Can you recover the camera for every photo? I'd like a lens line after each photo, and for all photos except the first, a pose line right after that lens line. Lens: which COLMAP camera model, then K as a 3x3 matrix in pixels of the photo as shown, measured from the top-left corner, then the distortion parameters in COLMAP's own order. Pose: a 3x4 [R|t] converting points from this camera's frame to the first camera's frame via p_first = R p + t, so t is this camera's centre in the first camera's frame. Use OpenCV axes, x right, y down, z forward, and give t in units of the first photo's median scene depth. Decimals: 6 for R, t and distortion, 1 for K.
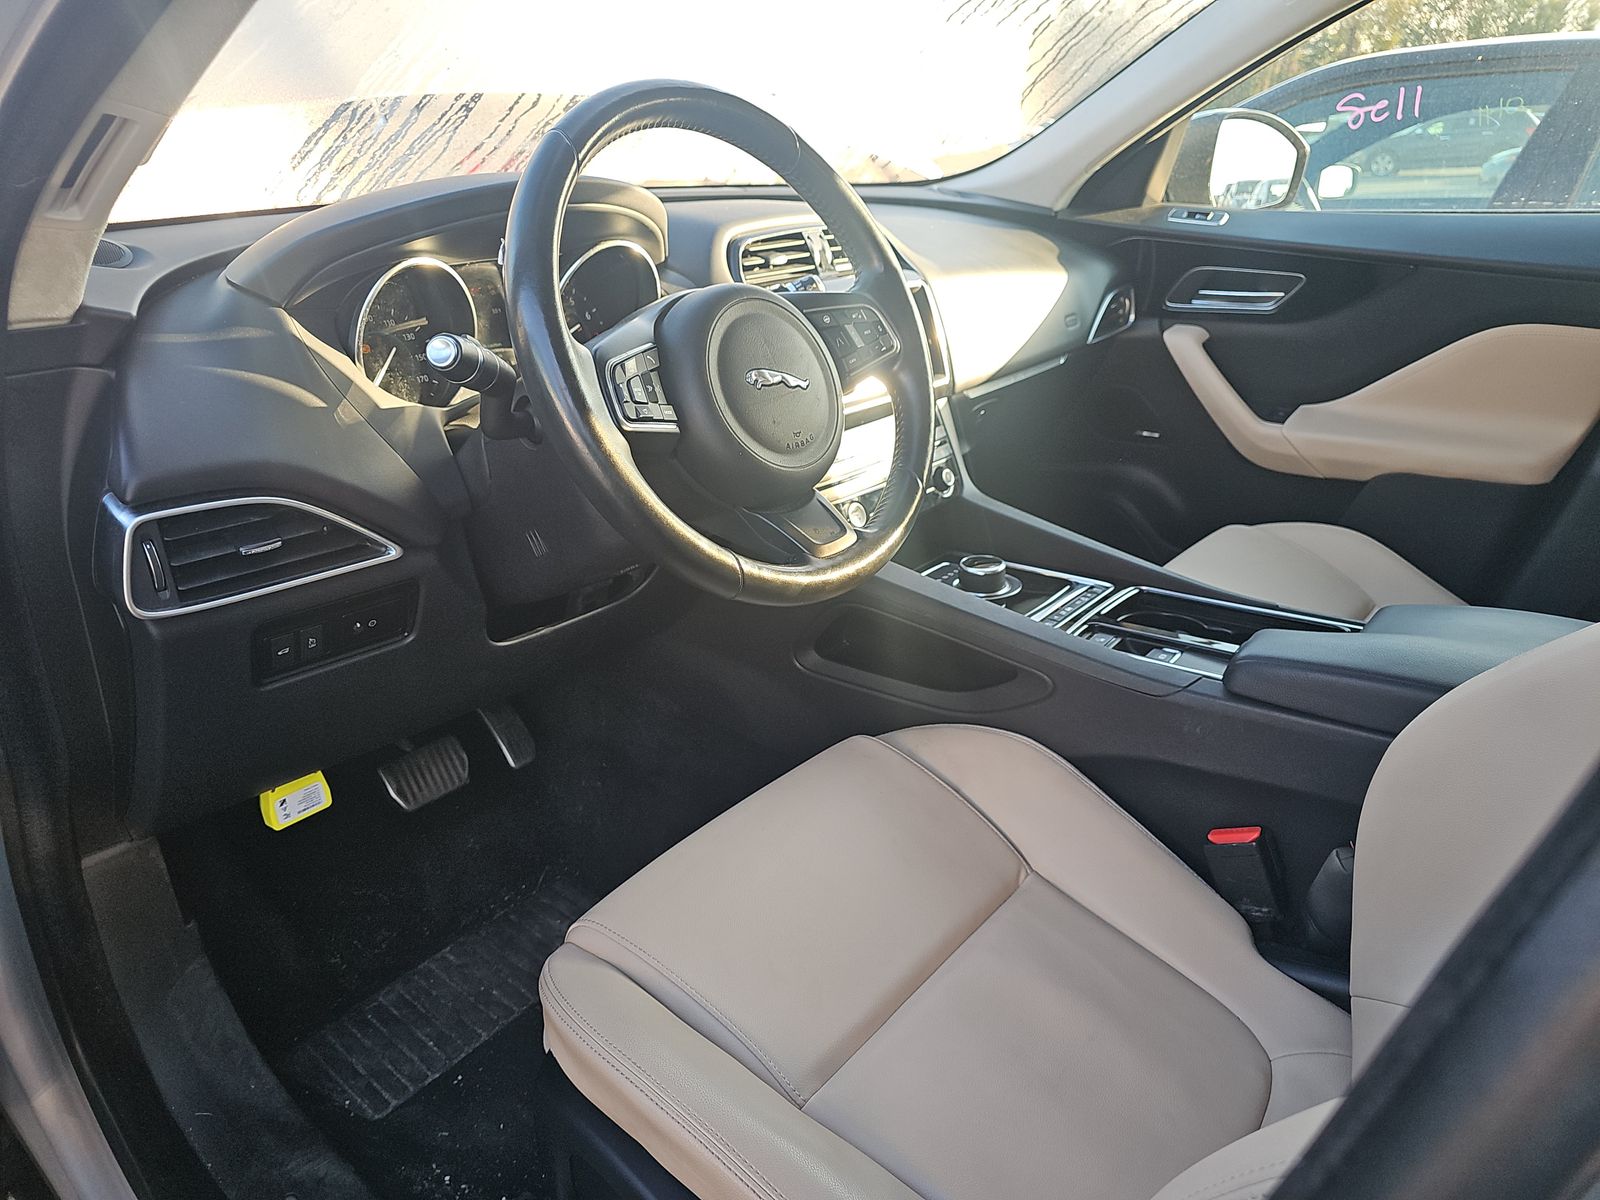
lens RADIAL K [[1050.1, 0, 802.8], [0, 1050.1, 600.8], [0, 0, 1]] dist [0.036350, -0.023352]
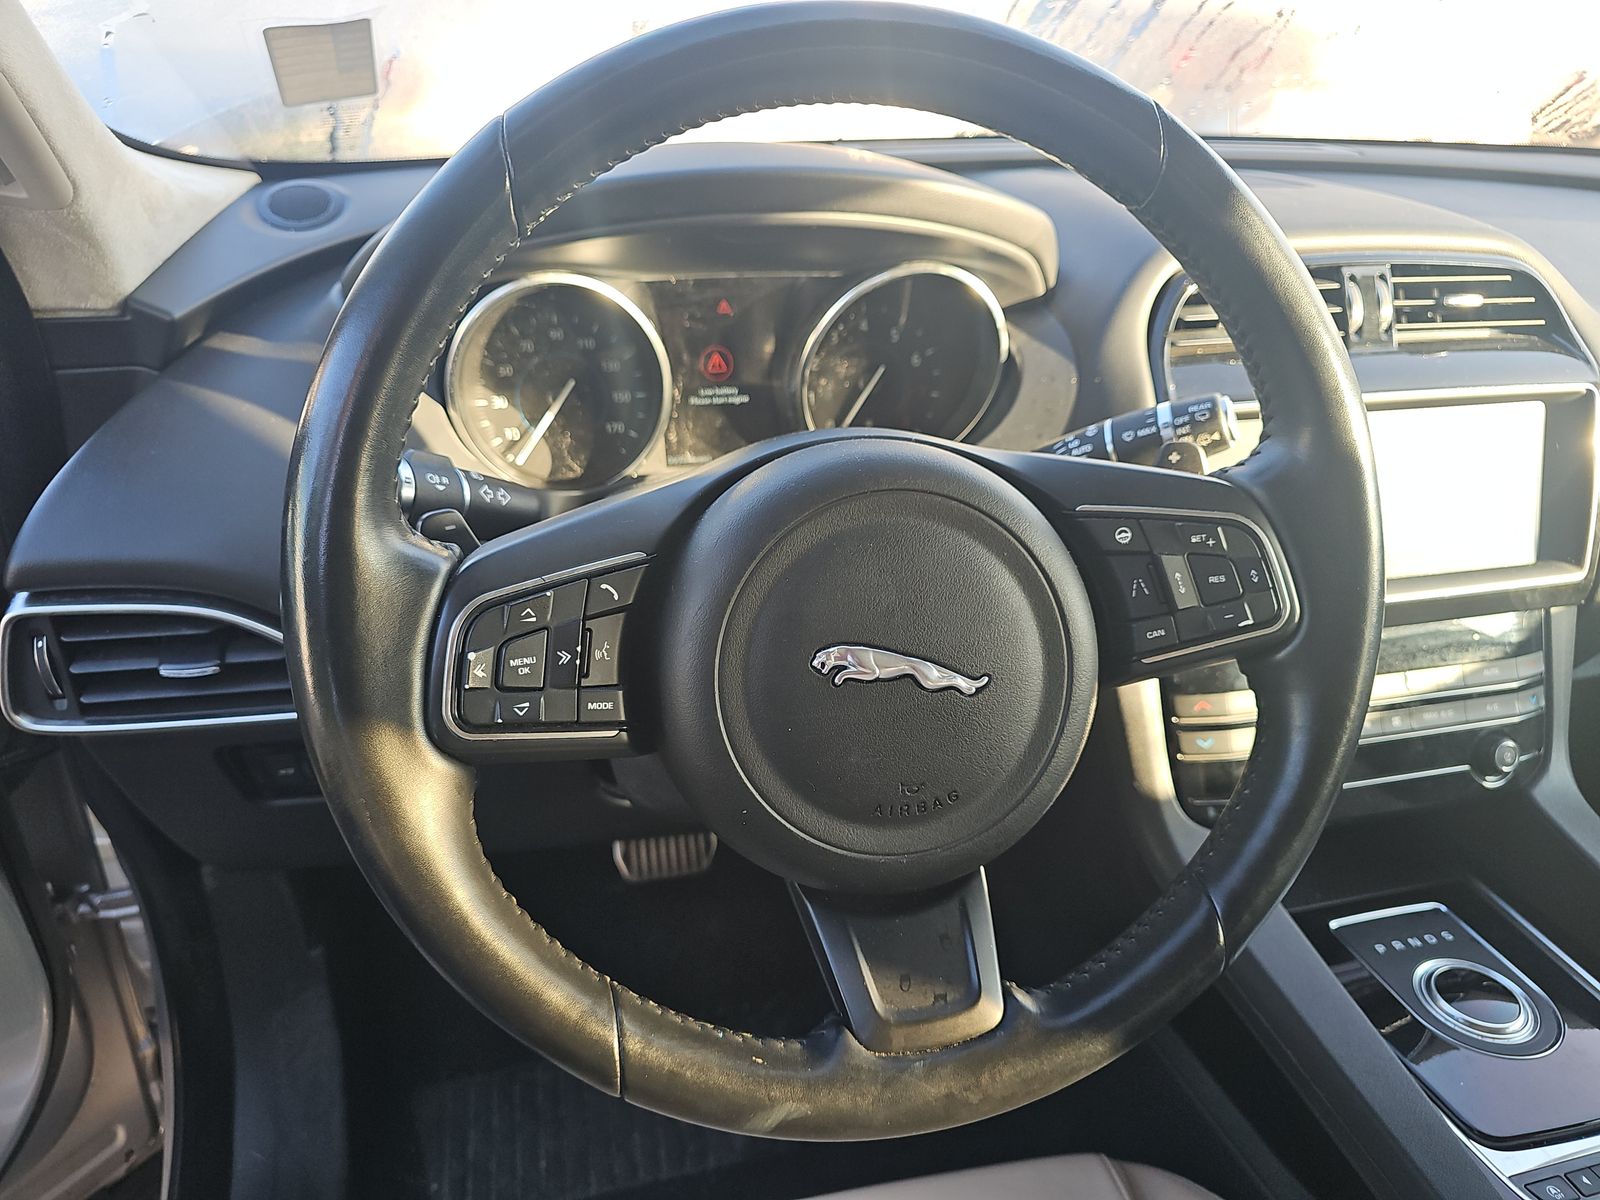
lens RADIAL K [[1050.1, 0, 806.9], [0, 1050.1, 617.1], [0, 0, 1]] dist [0.036350, -0.023352]
pose [[0.800767, 0.314851, -0.509550, 0.115039], [-0.261627, 0.949115, 0.175307, -0.199772], [0.538817, -0.007068, 0.842393, 0.381965]]
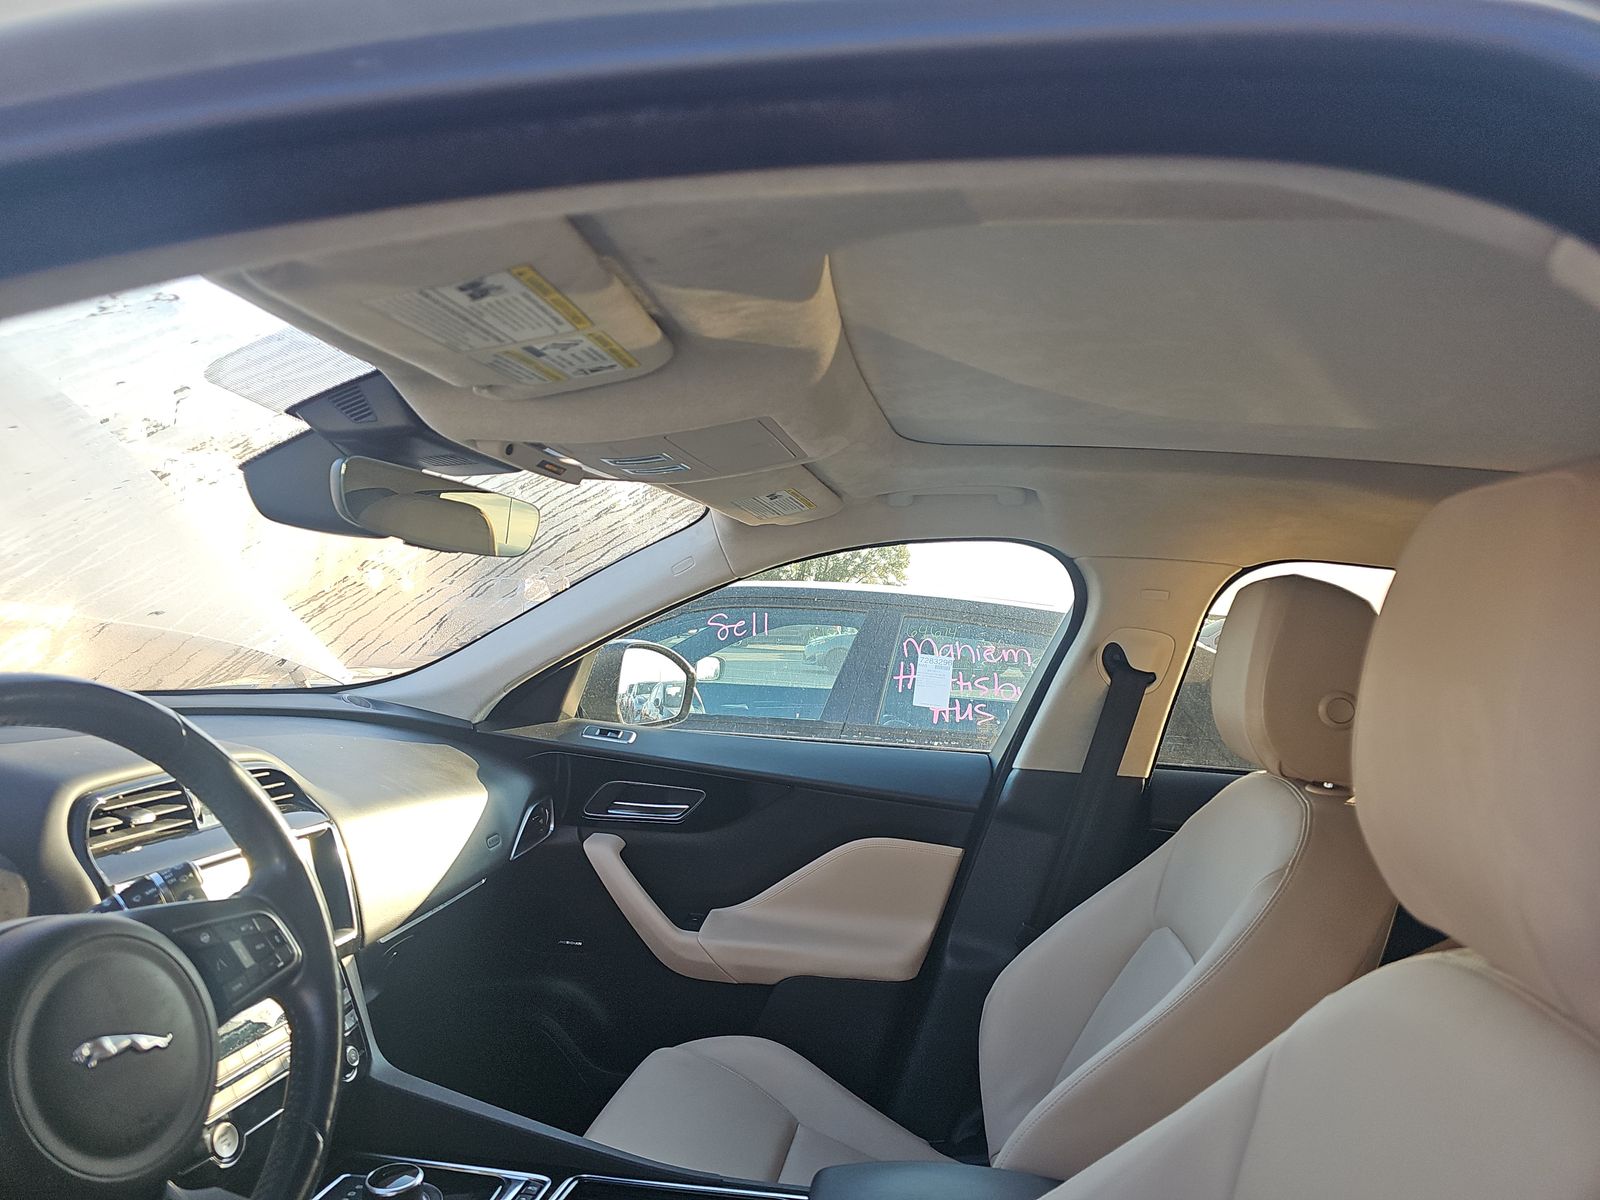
lens RADIAL K [[1050.1, 0, 793.0], [0, 1050.1, 589.0], [0, 0, 1]] dist [0.036350, -0.023352]
pose [[0.864127, 0.087884, 0.495541, -0.010595], [0.120562, 0.919816, -0.373367, -0.110505], [-0.488620, 0.382379, 0.784243, 0.022564]]
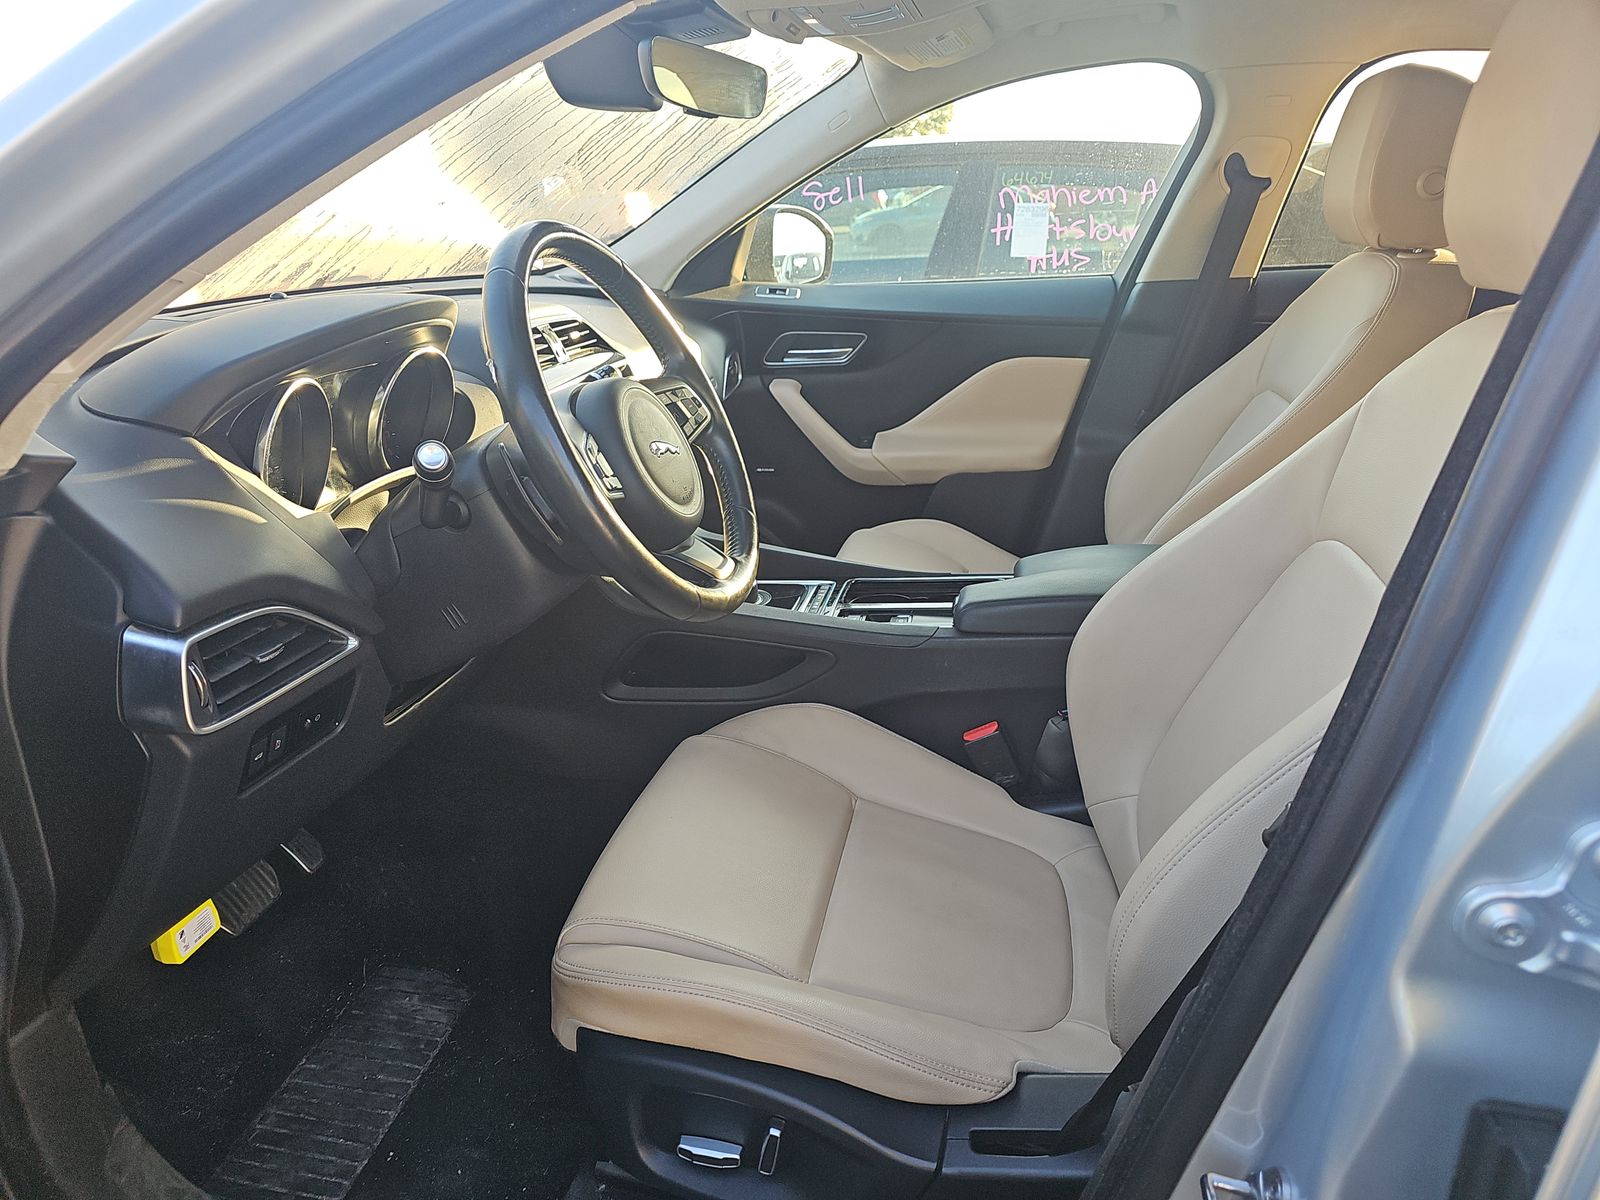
lens RADIAL K [[1050.1, 0, 807.1], [0, 1050.1, 628.4], [0, 0, 1]] dist [0.036350, -0.023352]
pose [[0.876012, -0.188932, 0.443743, -0.314258], [0.200882, 0.979402, 0.020428, 0.007746], [-0.438462, 0.071245, 0.895921, -0.136016]]
